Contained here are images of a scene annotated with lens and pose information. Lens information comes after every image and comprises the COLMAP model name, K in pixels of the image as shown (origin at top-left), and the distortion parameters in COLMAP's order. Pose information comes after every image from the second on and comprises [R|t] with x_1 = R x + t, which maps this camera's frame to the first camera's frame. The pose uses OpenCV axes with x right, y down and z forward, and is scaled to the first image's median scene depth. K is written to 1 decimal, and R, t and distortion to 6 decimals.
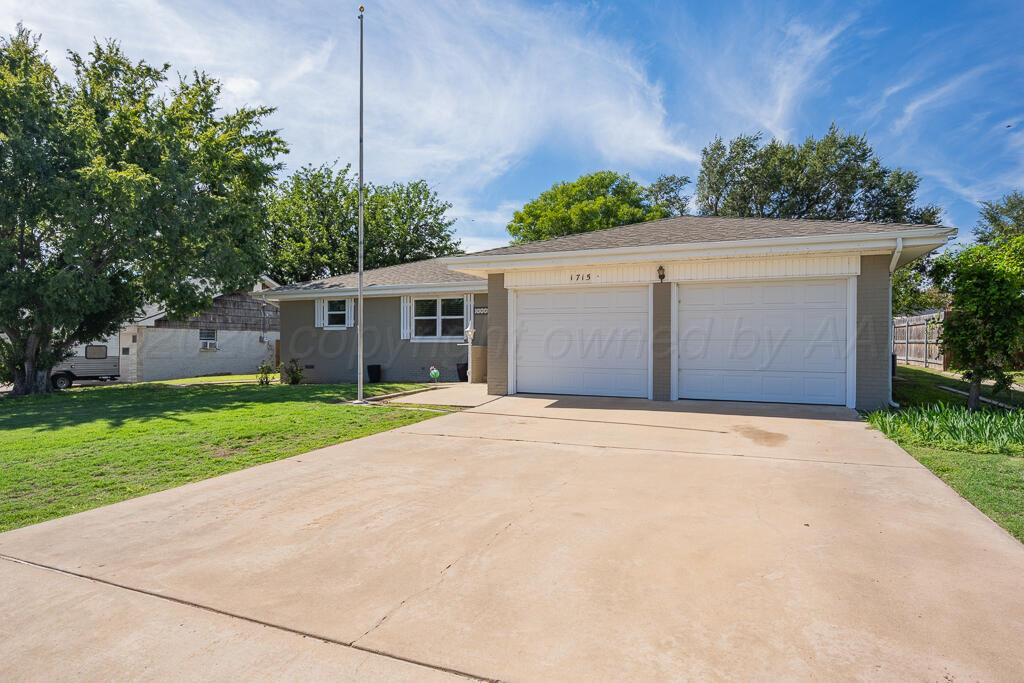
lens RADIAL K [[566.3, 0, 515.7], [0, 566.3, 344.1], [0, 0, 1]] dist [-0.001623, 0.000181]
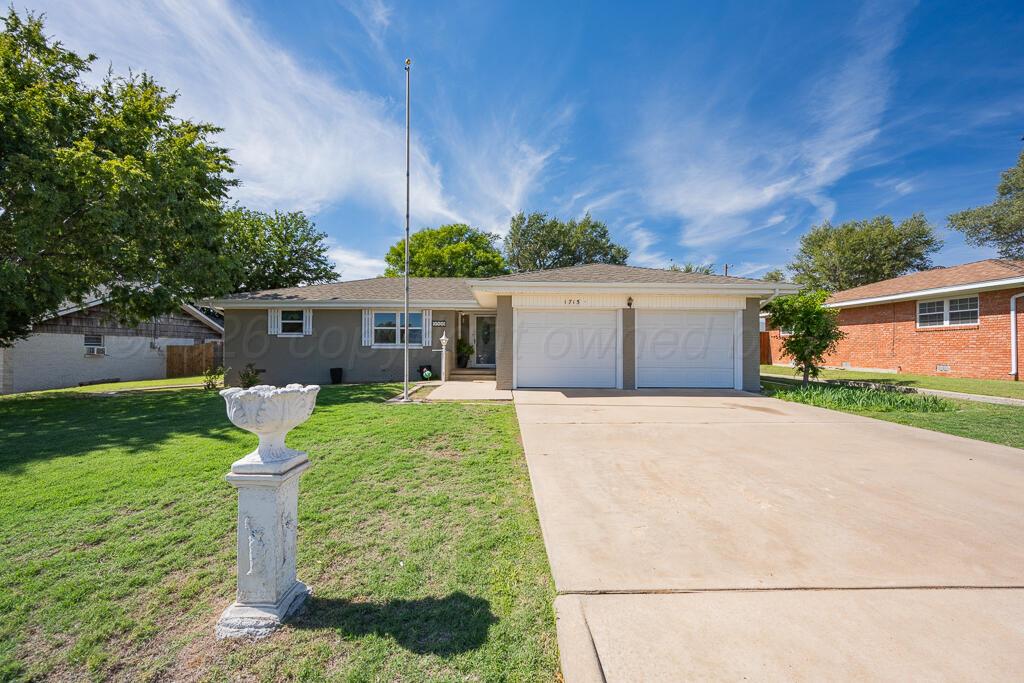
lens RADIAL K [[409.7, 0, 509.2], [0, 409.7, 339.3], [0, 0, 1]] dist [-0.000226, 0.001704]
pose [[0.911477, 0.011312, 0.411195, -0.248757], [-0.000835, 0.999671, -0.025649, -0.000736], [-0.411350, 0.023035, 0.911186, 0.089411]]
